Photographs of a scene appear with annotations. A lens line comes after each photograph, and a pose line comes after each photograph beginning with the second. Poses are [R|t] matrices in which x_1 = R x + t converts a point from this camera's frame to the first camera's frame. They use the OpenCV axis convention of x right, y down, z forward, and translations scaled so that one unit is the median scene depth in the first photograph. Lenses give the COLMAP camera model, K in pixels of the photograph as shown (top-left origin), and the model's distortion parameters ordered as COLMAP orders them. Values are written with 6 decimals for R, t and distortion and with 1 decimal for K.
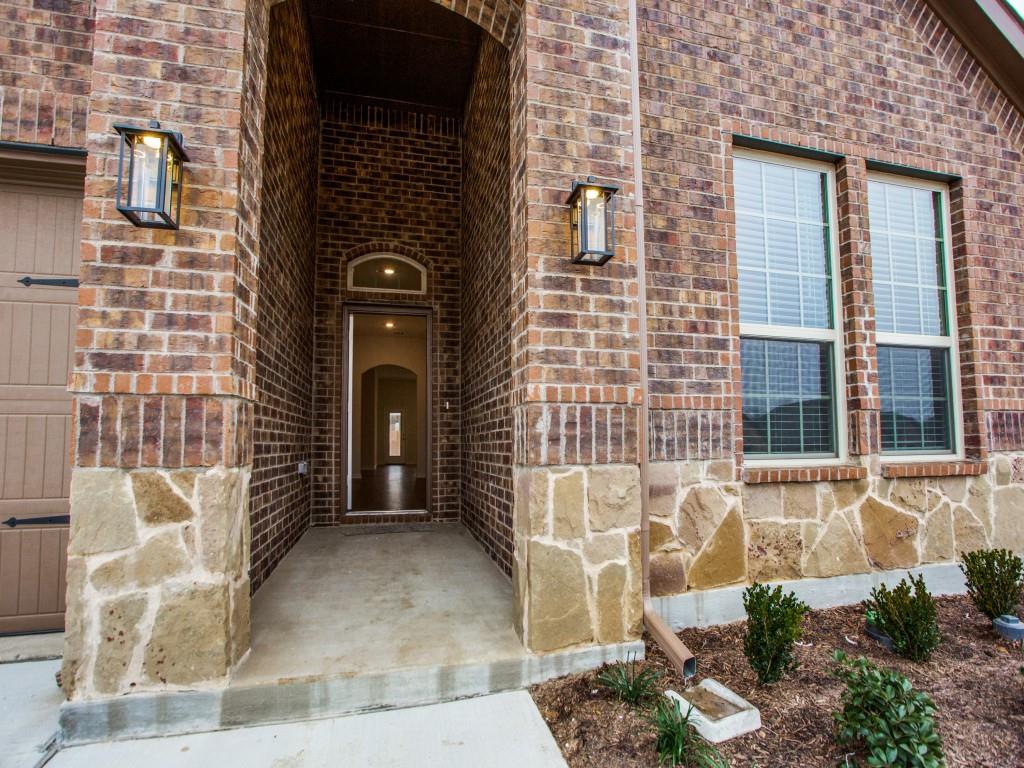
lens RADIAL K [[491.6, 0, 504.2], [0, 491.6, 412.4], [0, 0, 1]] dist [-0.035993, 0.008886]
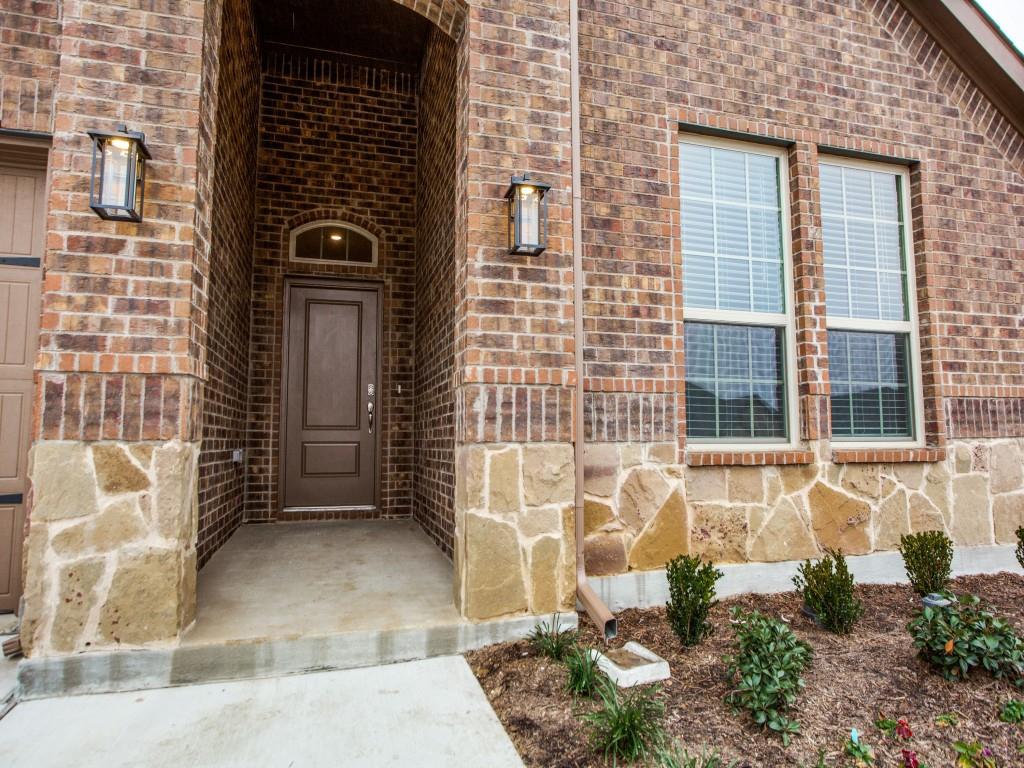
lens RADIAL K [[631.8, 0, 508.5], [0, 631.8, 382.9], [0, 0, 1]] dist [-0.021864, 0.014121]
pose [[0.999157, 0.006460, 0.040536, 0.074987], [-0.005098, 0.999422, -0.033608, 0.020764], [-0.040730, 0.033373, 0.998613, -0.333942]]
